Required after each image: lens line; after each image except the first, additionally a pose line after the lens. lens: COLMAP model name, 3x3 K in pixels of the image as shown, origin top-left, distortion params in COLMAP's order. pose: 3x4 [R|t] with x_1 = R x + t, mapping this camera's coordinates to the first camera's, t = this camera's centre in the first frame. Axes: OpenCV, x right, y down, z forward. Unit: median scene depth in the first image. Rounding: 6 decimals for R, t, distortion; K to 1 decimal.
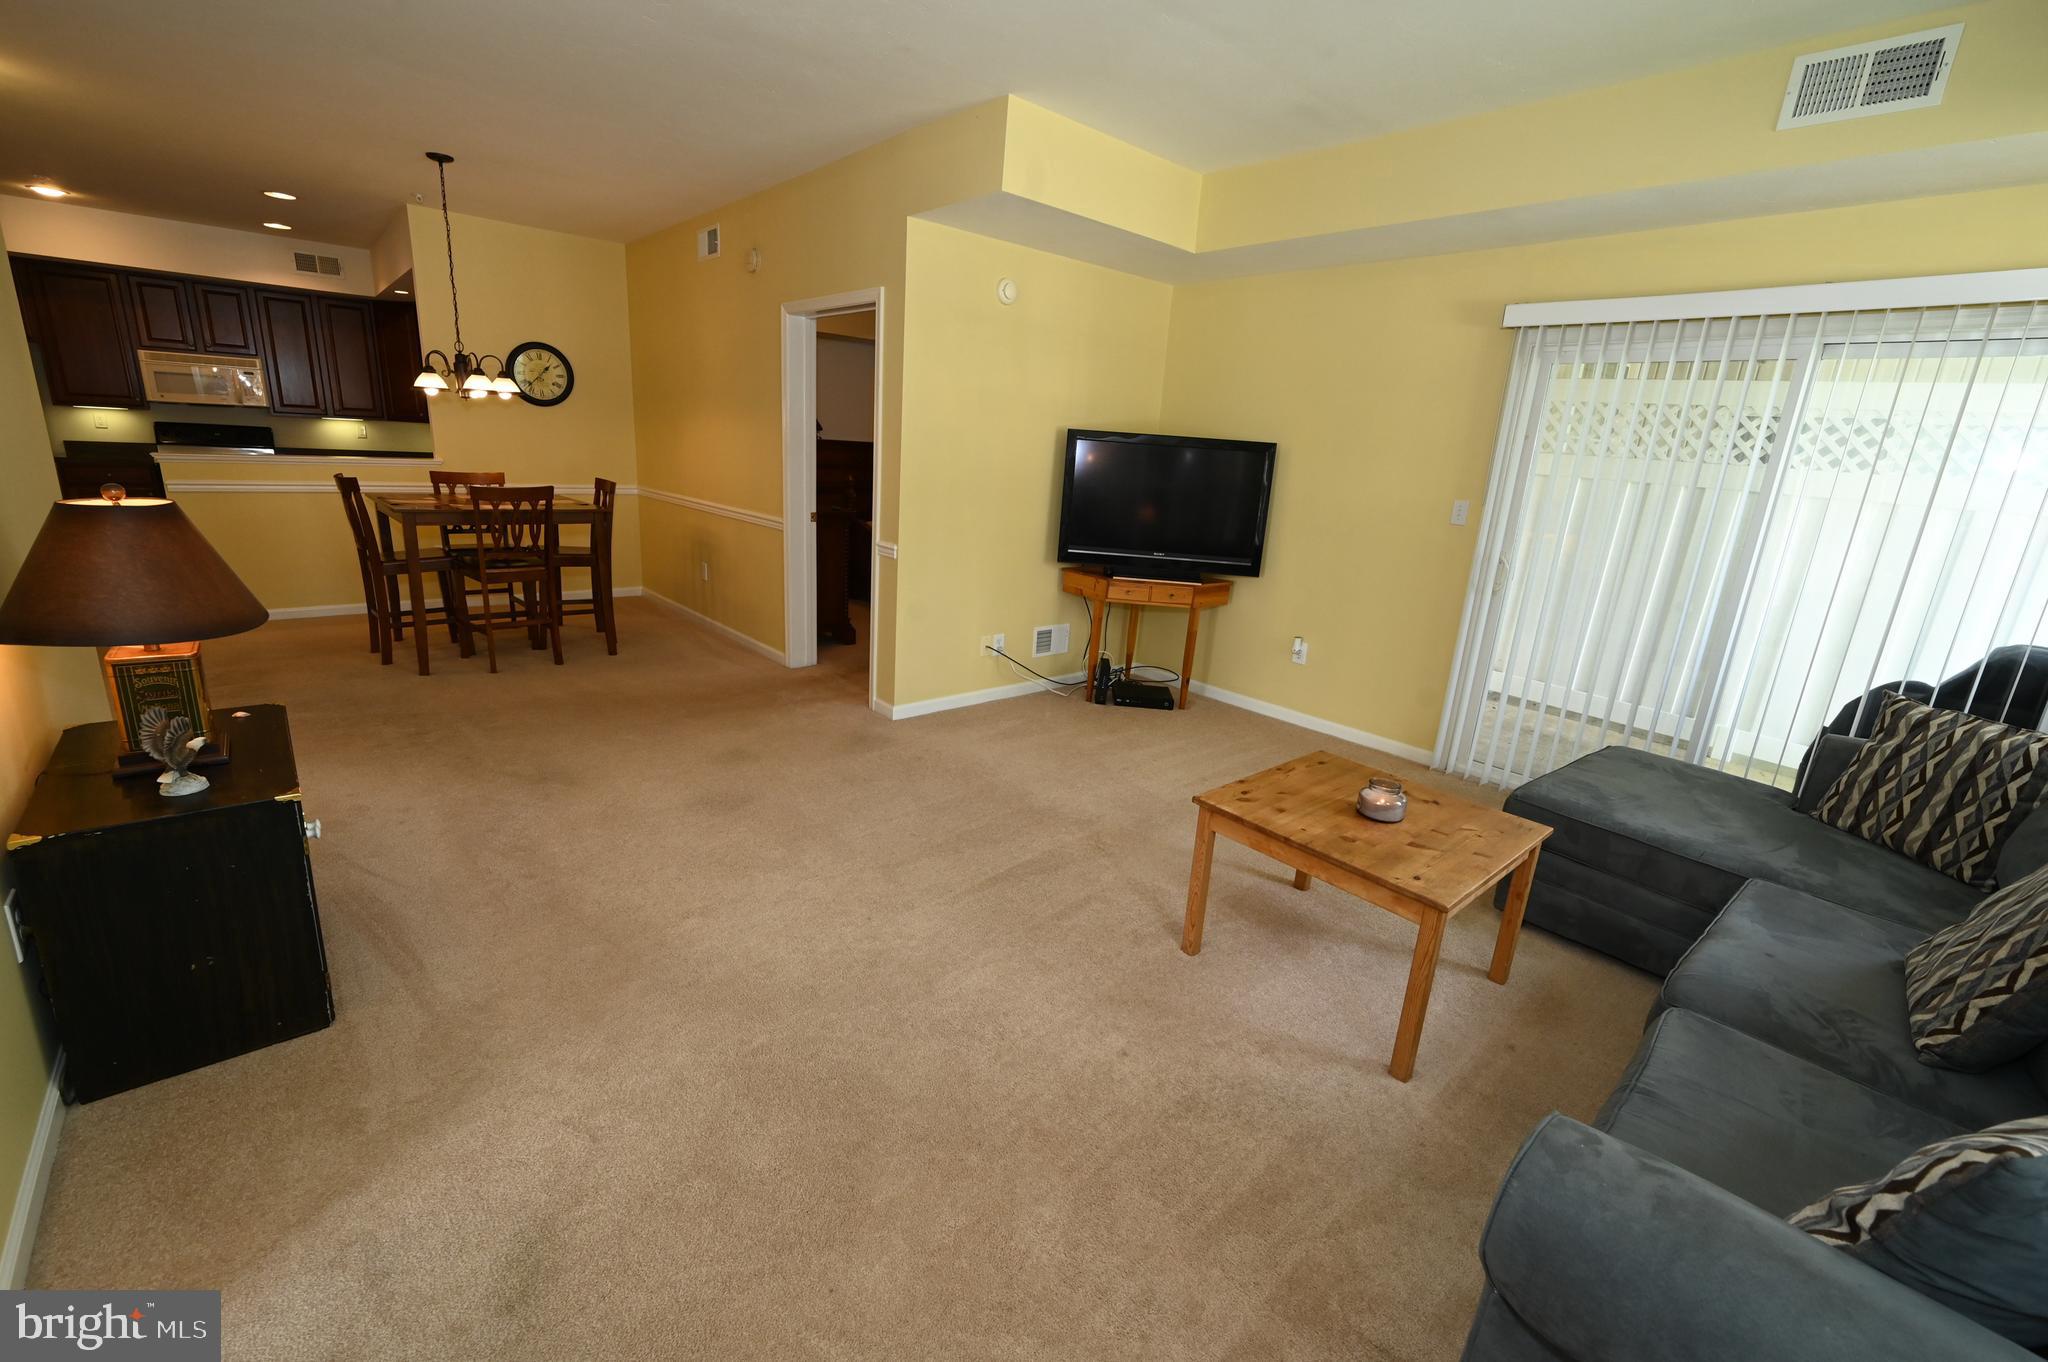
lens RADIAL K [[843.1, 0, 1015.5], [0, 843.1, 675.8], [0, 0, 1]] dist [-0.000438, -0.000025]
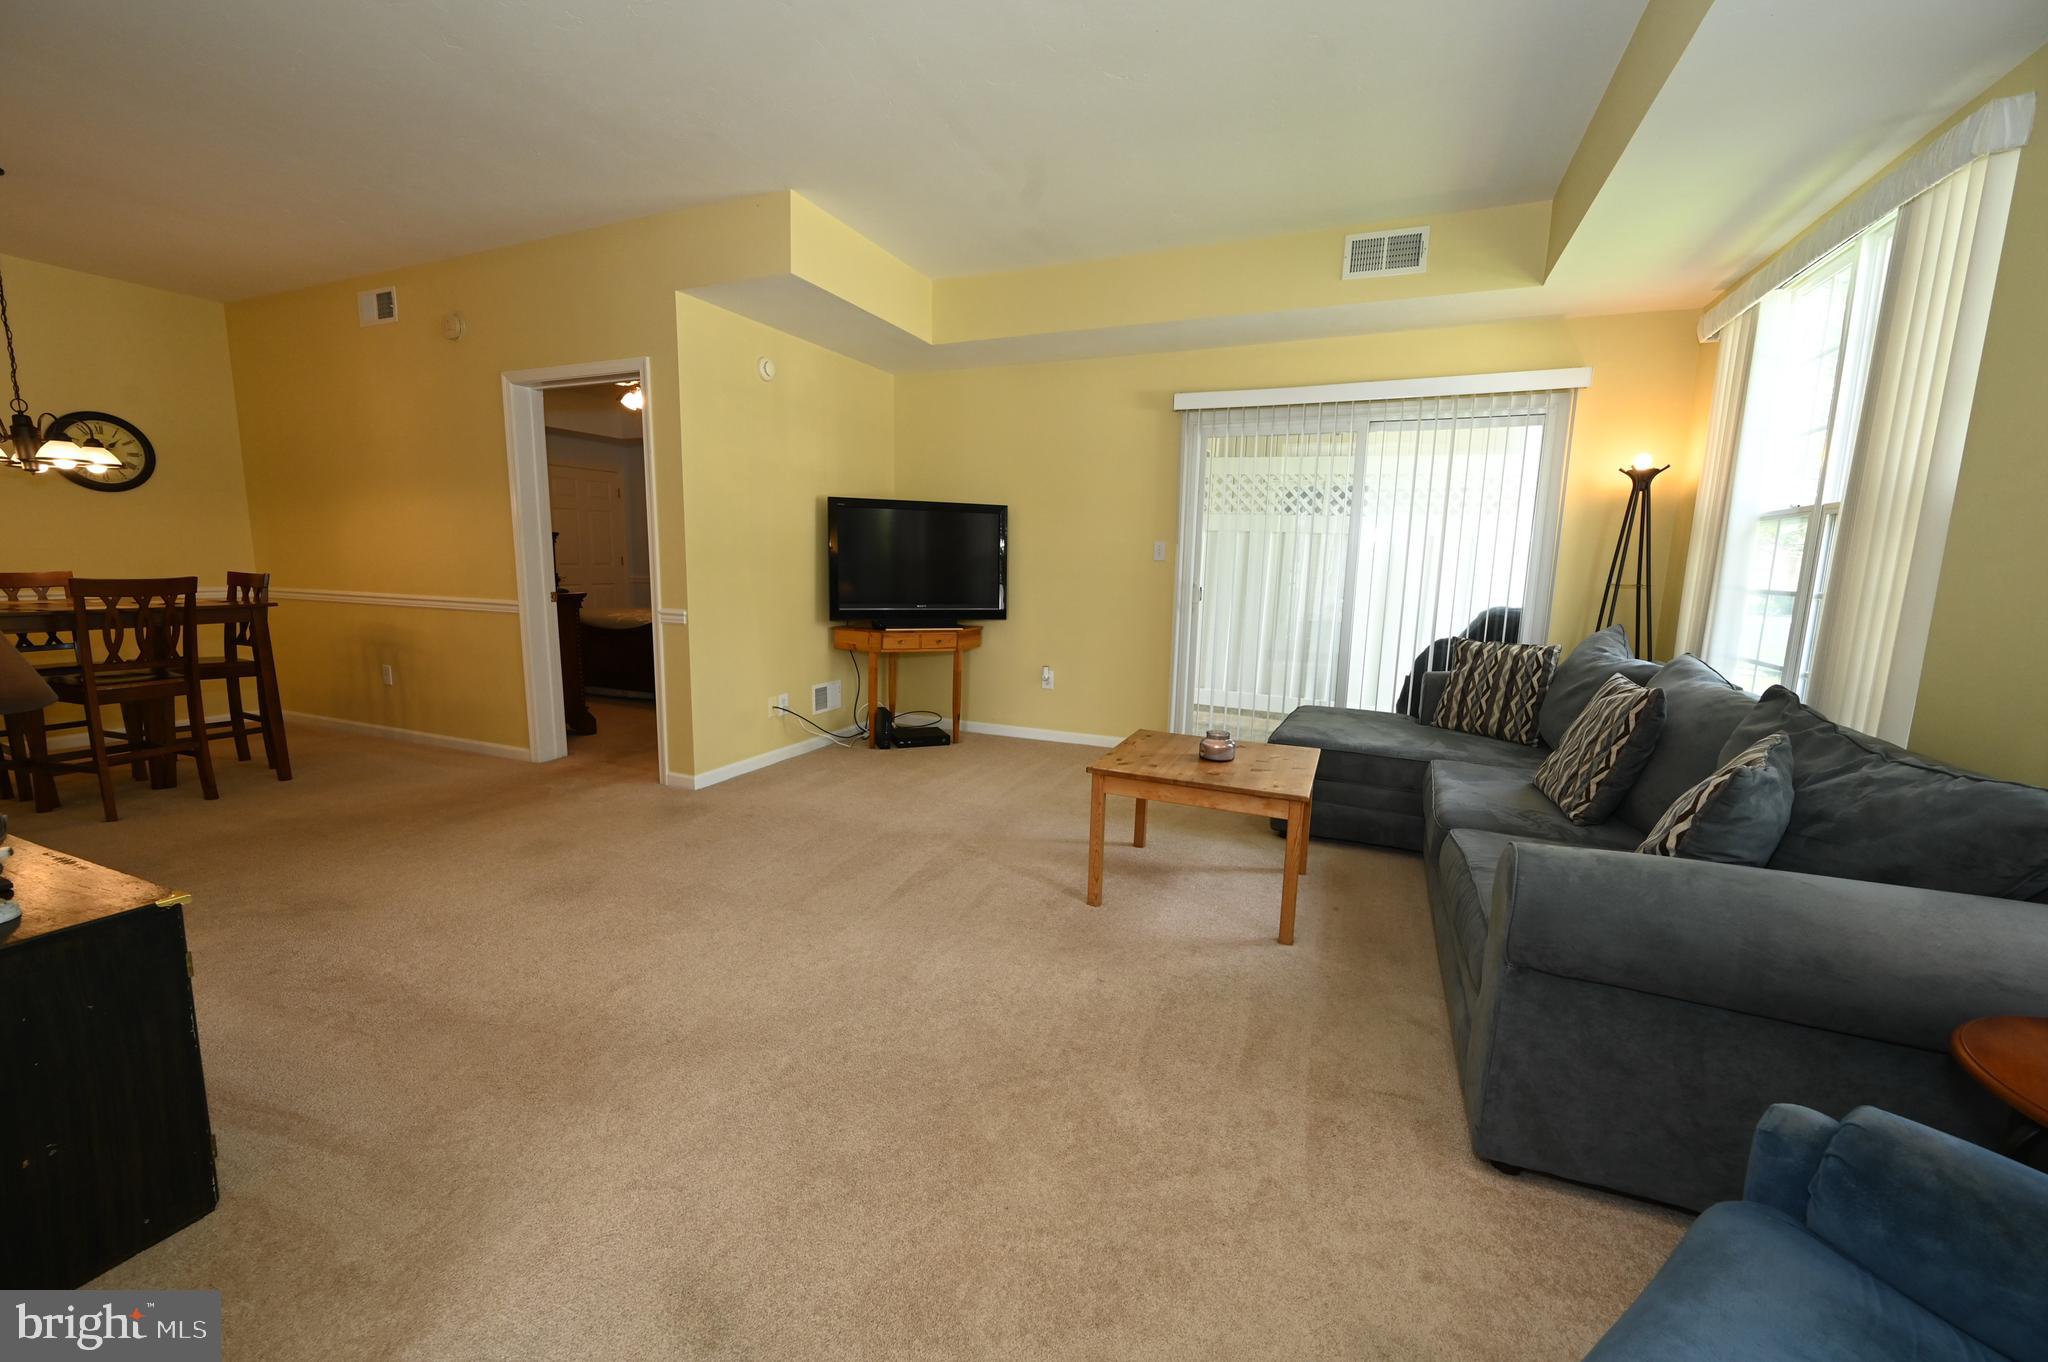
lens RADIAL K [[808.3, 0, 1010.9], [0, 808.3, 685.7], [0, 0, 1]] dist [0.001557, 0.000324]
pose [[0.904970, -0.111133, 0.410706, -0.176189], [0.148966, 0.986948, -0.061182, 0.042930], [-0.398546, 0.116550, 0.909713, -0.004967]]
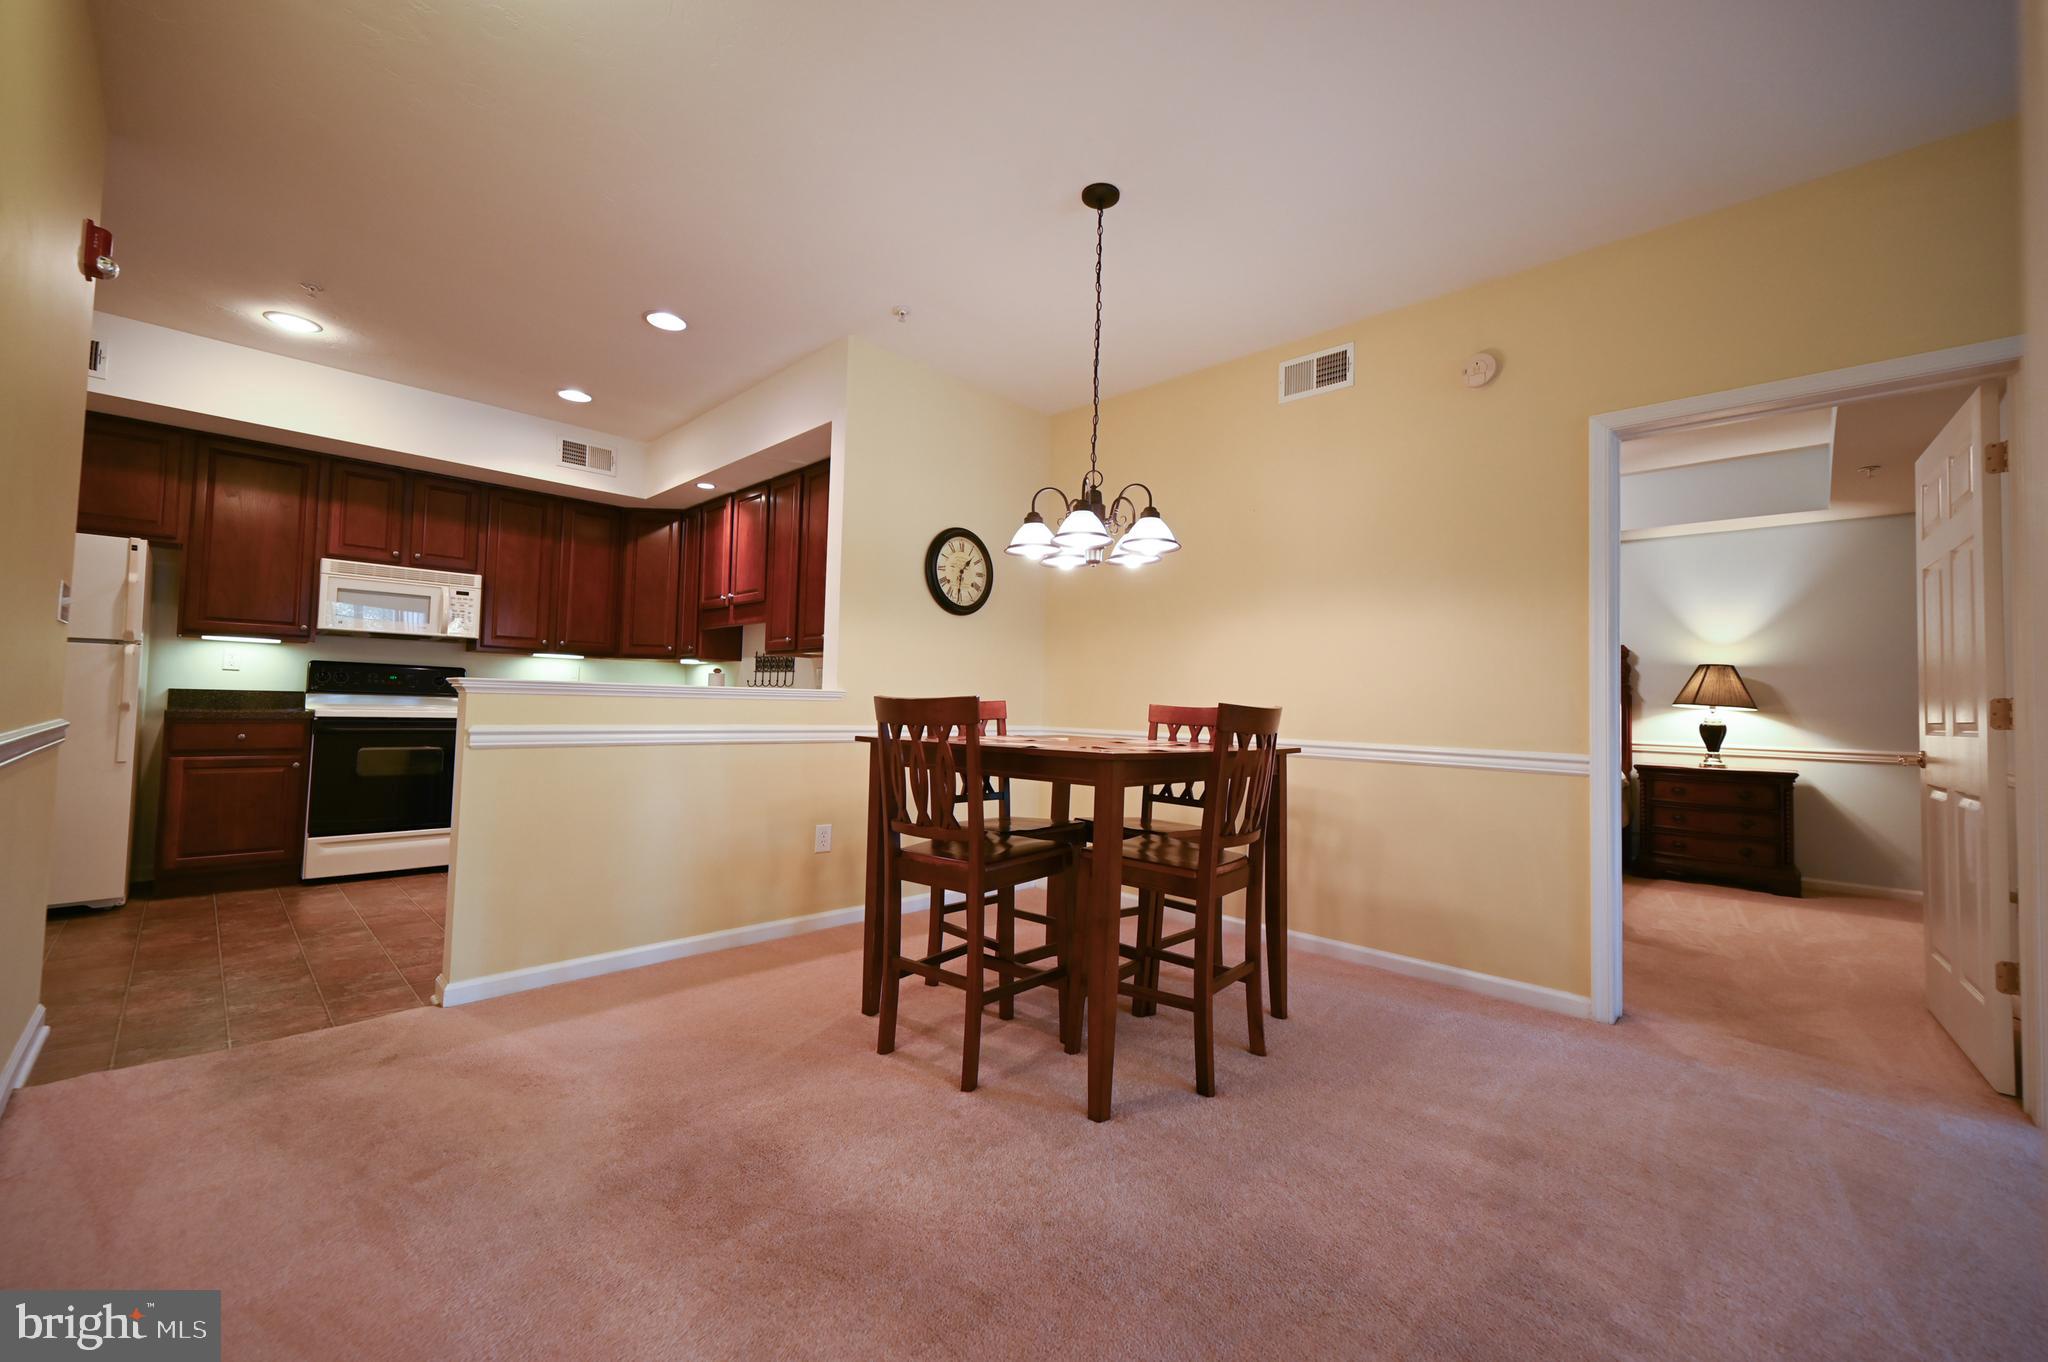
lens RADIAL K [[808.3, 0, 1027.8], [0, 808.3, 672.4], [0, 0, 1]] dist [0.001466, 0.000089]
pose [[0.995922, -0.029281, 0.085334, -0.771141], [0.053699, 0.952463, -0.299885, -0.101081], [-0.072497, 0.303245, 0.950151, 0.524677]]
